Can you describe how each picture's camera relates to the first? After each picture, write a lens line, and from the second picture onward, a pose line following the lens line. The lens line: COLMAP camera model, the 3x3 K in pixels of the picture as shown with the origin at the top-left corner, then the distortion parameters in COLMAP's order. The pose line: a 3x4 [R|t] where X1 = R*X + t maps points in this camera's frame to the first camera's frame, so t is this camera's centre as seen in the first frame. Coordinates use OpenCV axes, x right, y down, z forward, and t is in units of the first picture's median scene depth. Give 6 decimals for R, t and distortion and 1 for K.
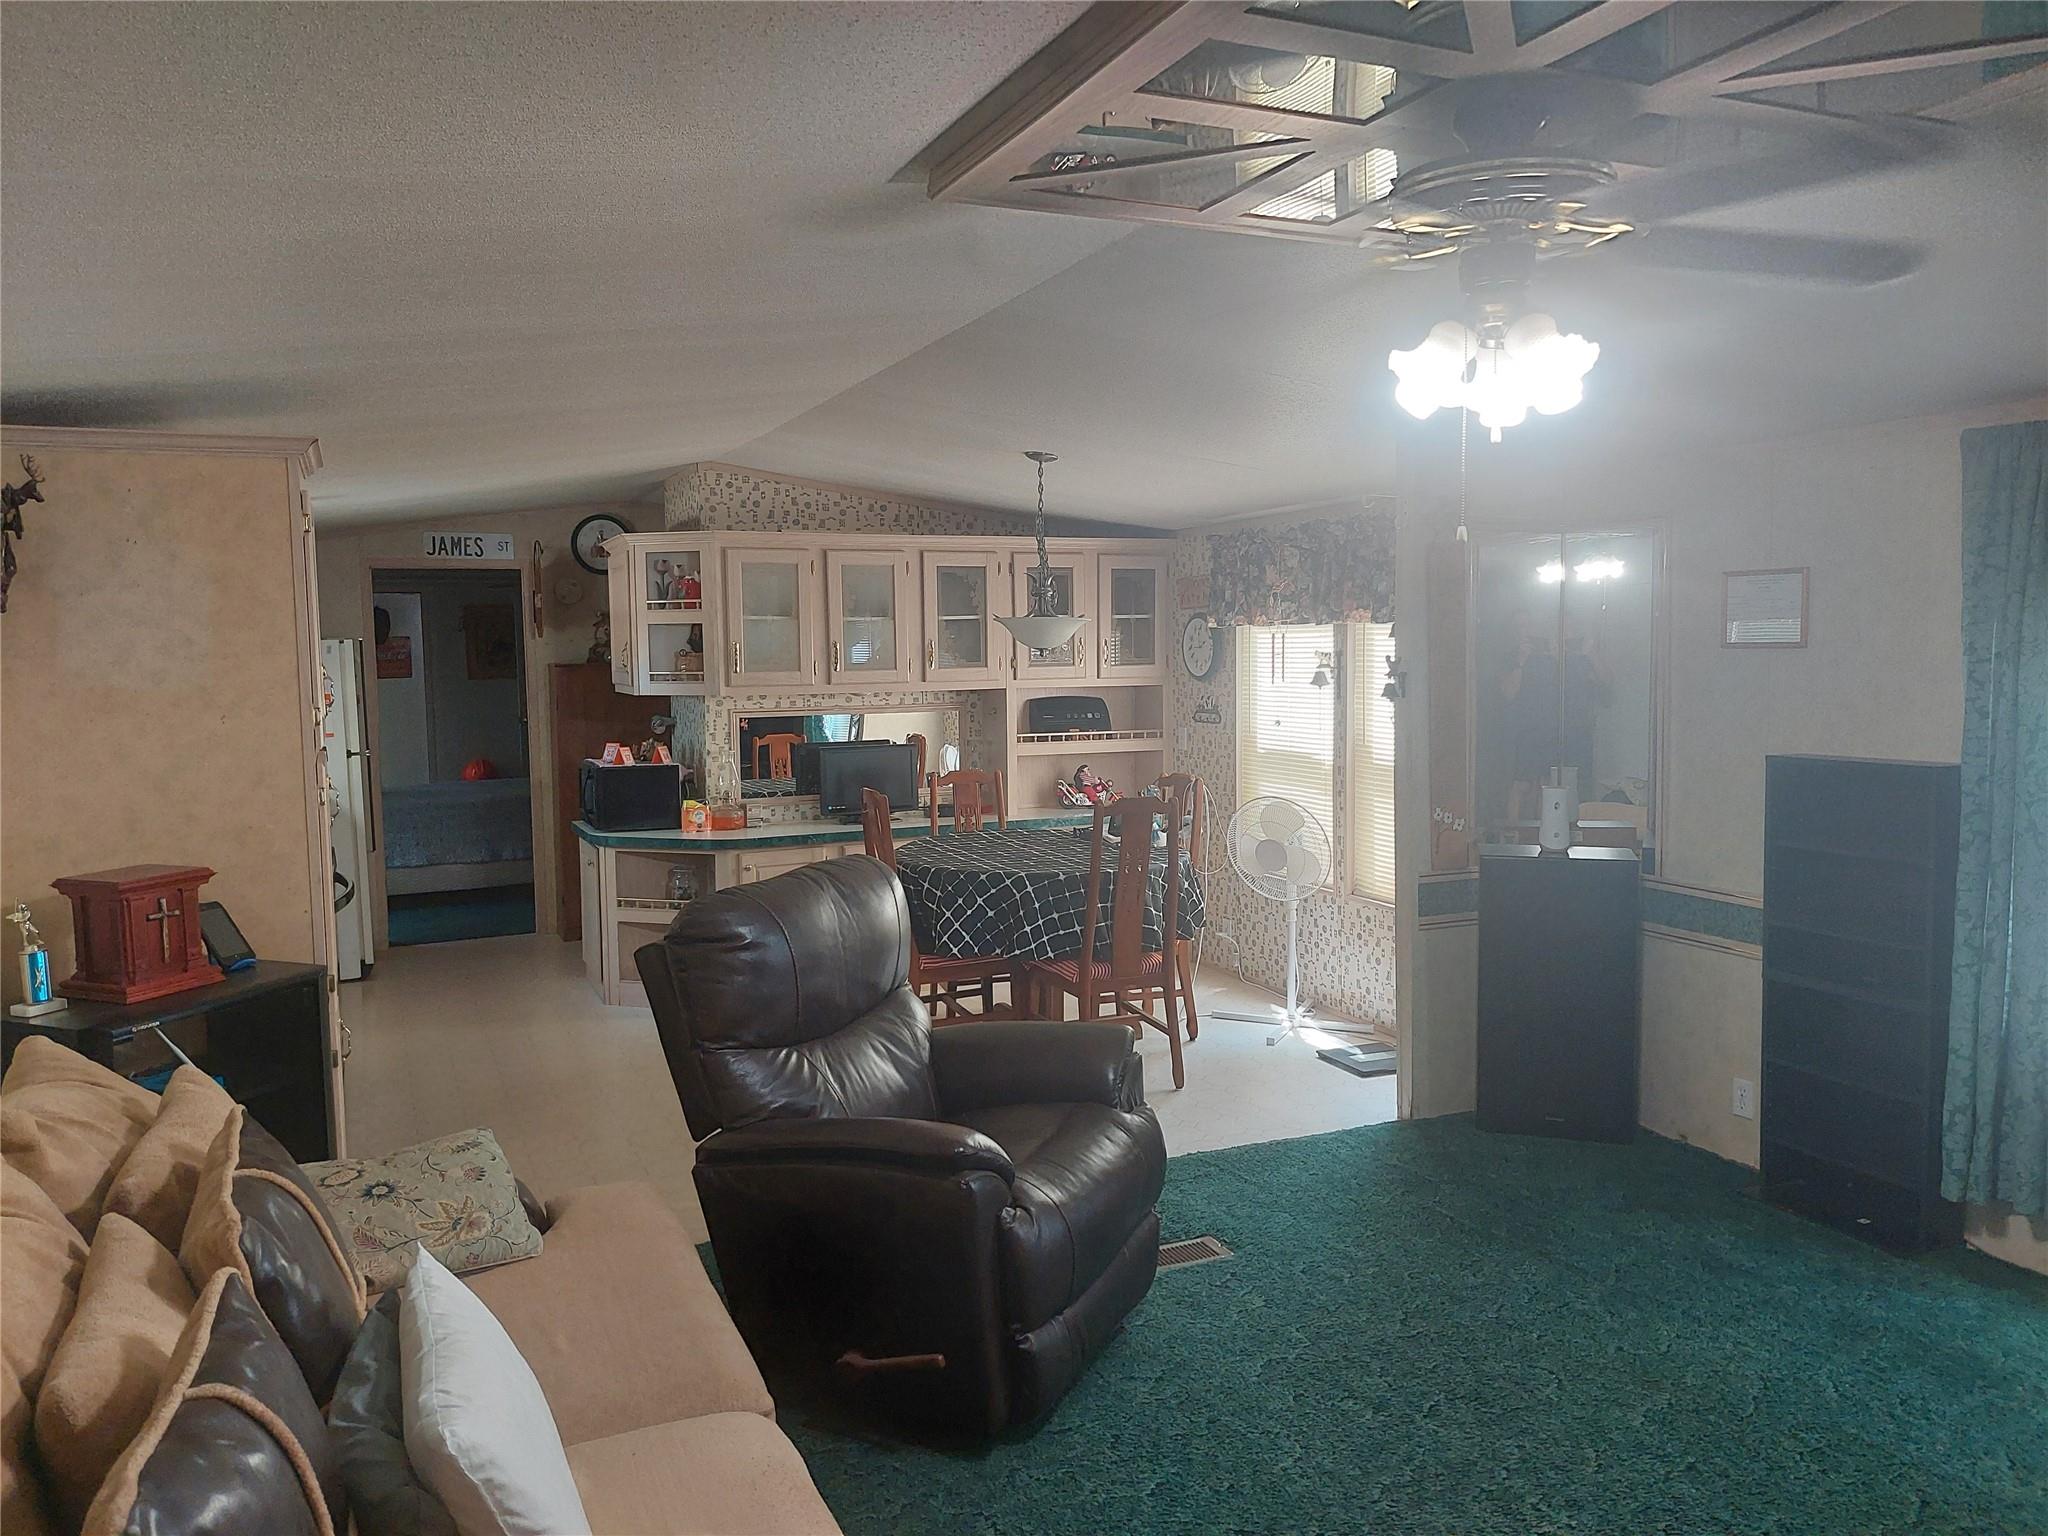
lens RADIAL K [[1445.5, 0, 1024.0], [0, 1445.5, 768.0], [0, 0, 1]] dist [0.066894, -0.167834]
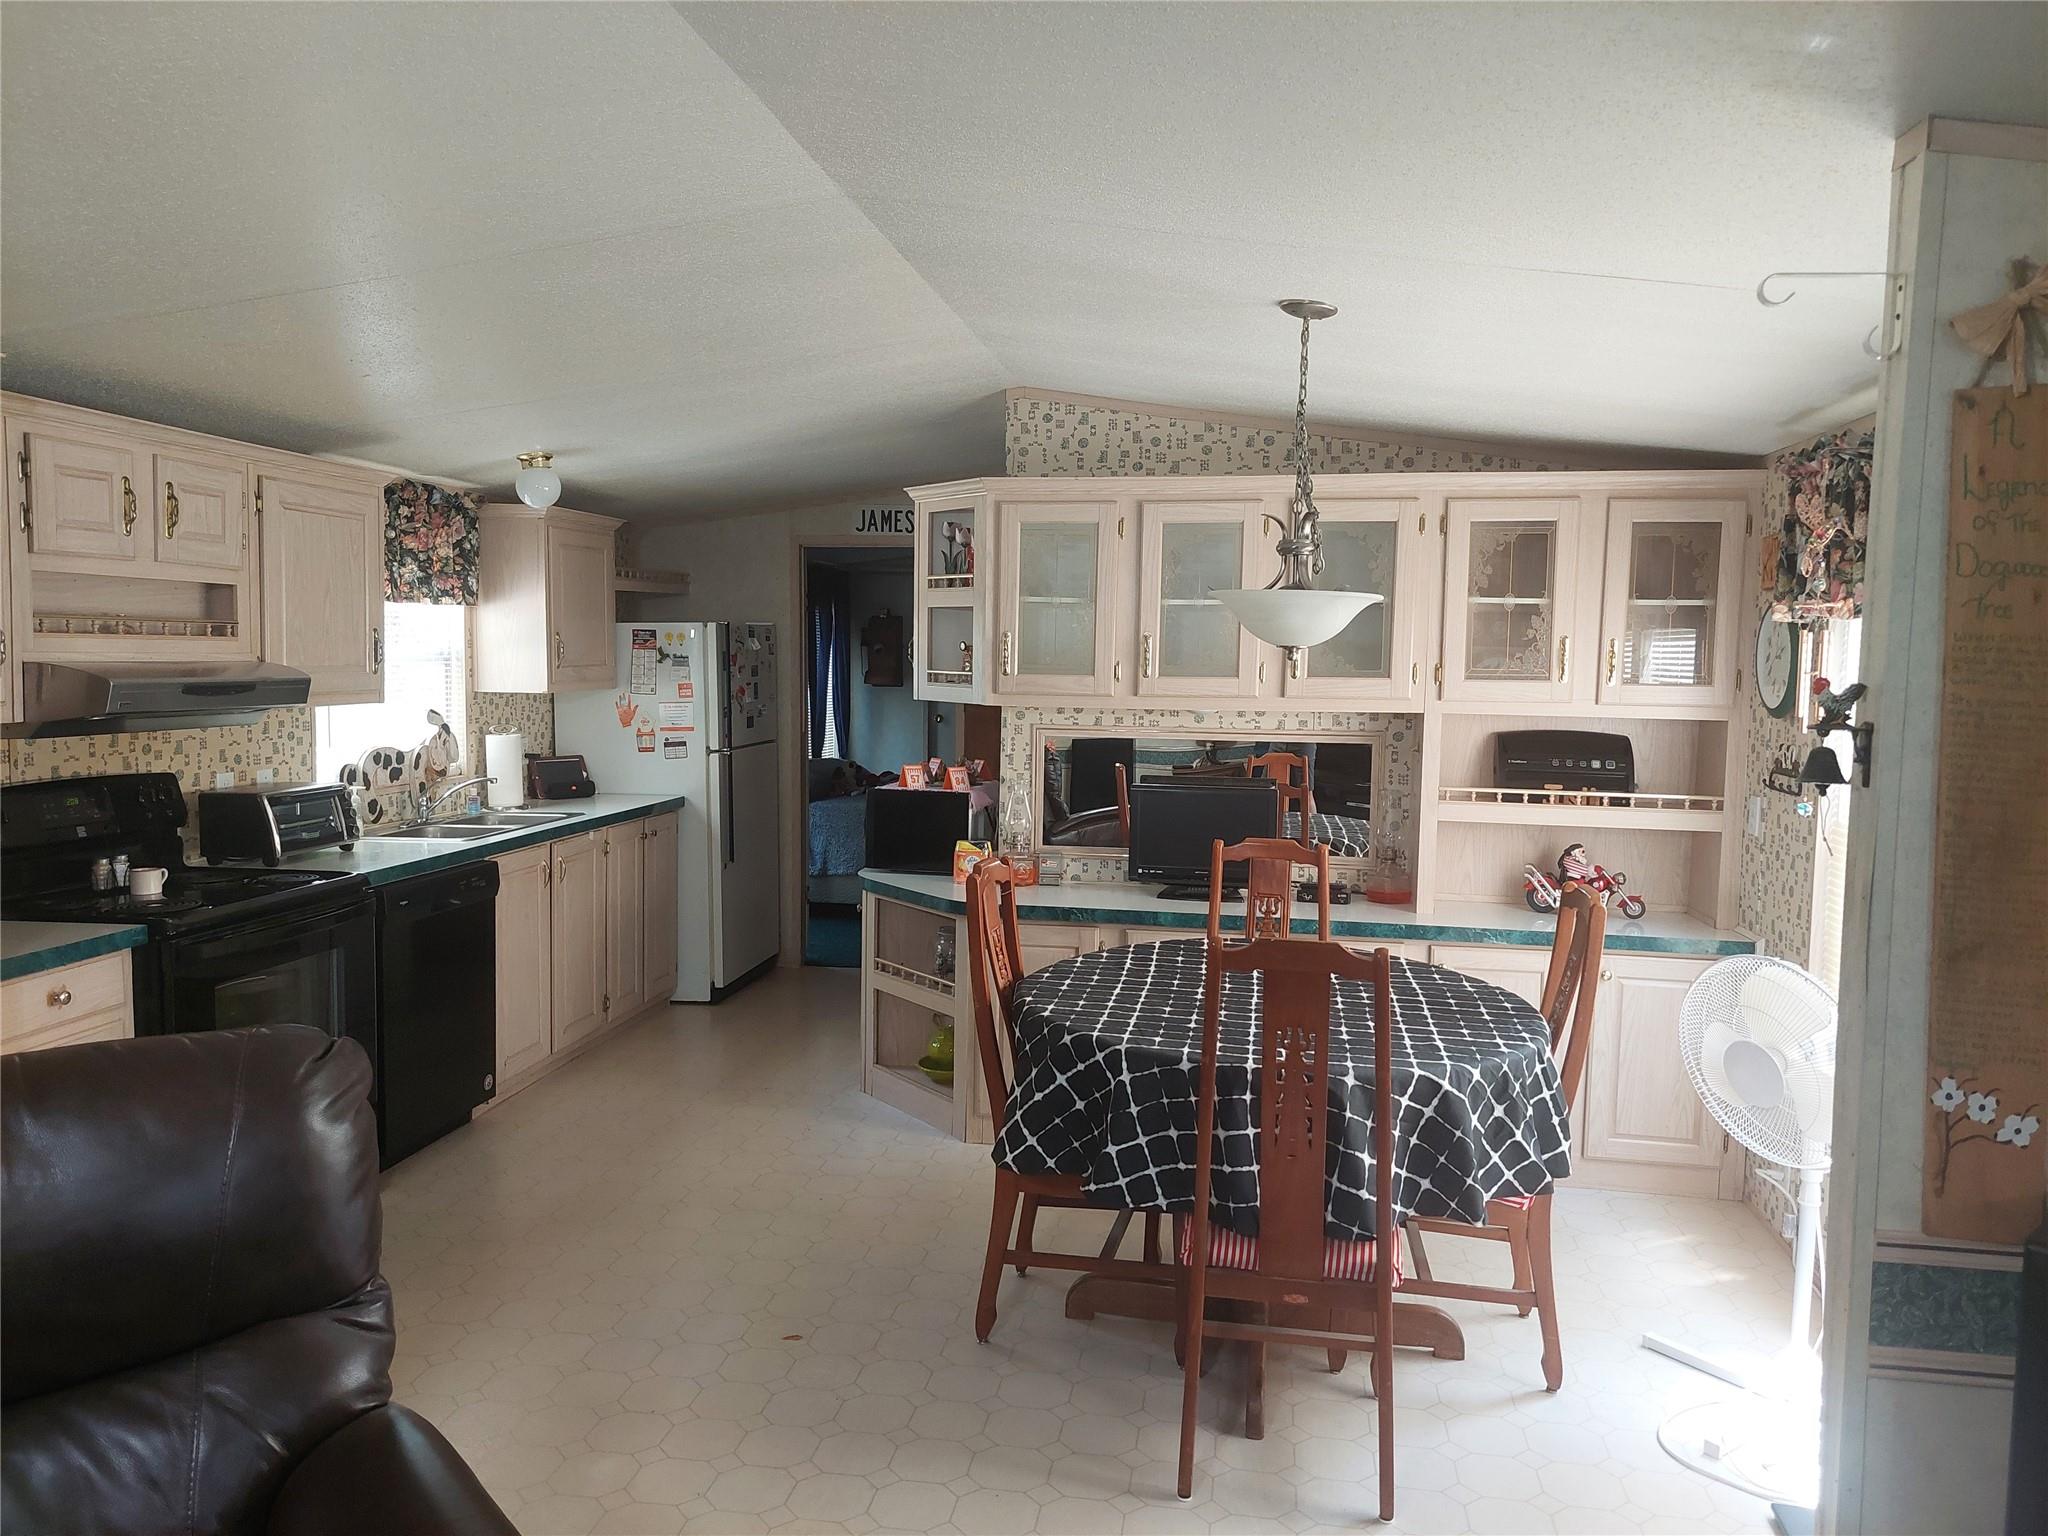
lens RADIAL K [[1445.5, 0, 1024.0], [0, 1445.5, 768.0], [0, 0, 1]] dist [0.066894, -0.167834]
pose [[0.830078, 0.070189, -0.553213, 0.202092], [-0.072301, 0.997220, 0.018038, -0.031005], [0.552941, 0.025025, 0.832845, 0.383890]]
